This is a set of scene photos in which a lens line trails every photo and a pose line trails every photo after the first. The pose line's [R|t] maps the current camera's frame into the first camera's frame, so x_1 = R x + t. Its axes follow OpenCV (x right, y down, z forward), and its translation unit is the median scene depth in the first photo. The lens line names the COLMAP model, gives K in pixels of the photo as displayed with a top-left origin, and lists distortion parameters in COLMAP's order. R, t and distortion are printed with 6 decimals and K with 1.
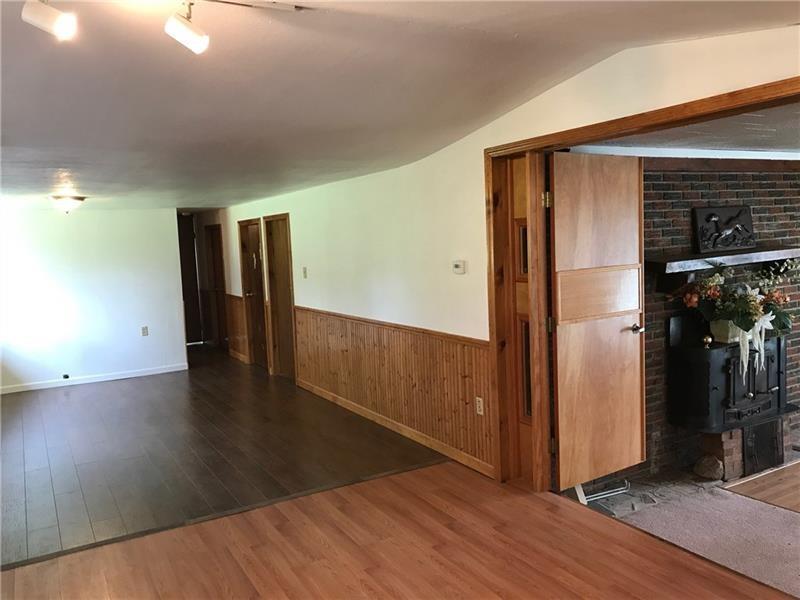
lens RADIAL K [[654.0, 0, 396.8], [0, 654.0, 298.2], [0, 0, 1]] dist [0.062075, -0.082896]
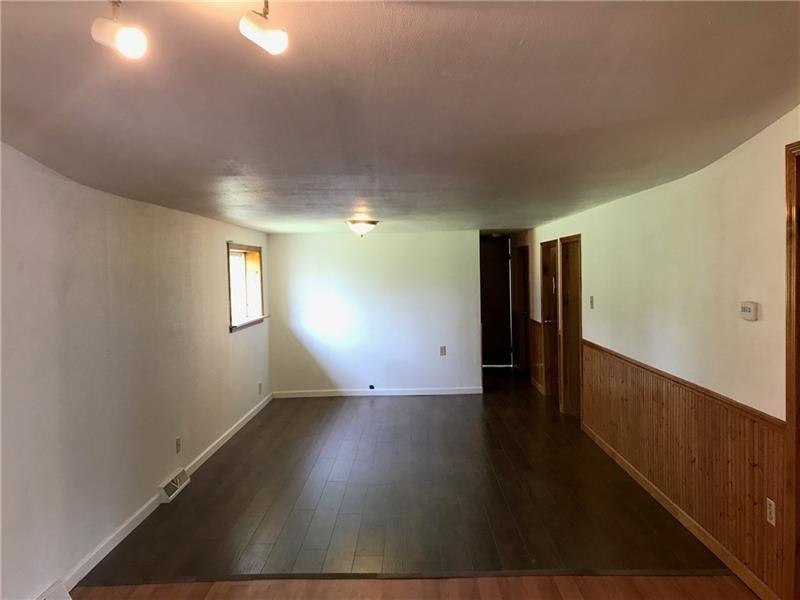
lens RADIAL K [[654.0, 0, 398.1], [0, 654.0, 297.1], [0, 0, 1]] dist [0.062075, -0.082896]
pose [[0.858363, 0.046122, -0.510966, 0.085290], [-0.061183, 0.998046, -0.012693, -0.019202], [0.509382, 0.042158, 0.859507, 0.115351]]
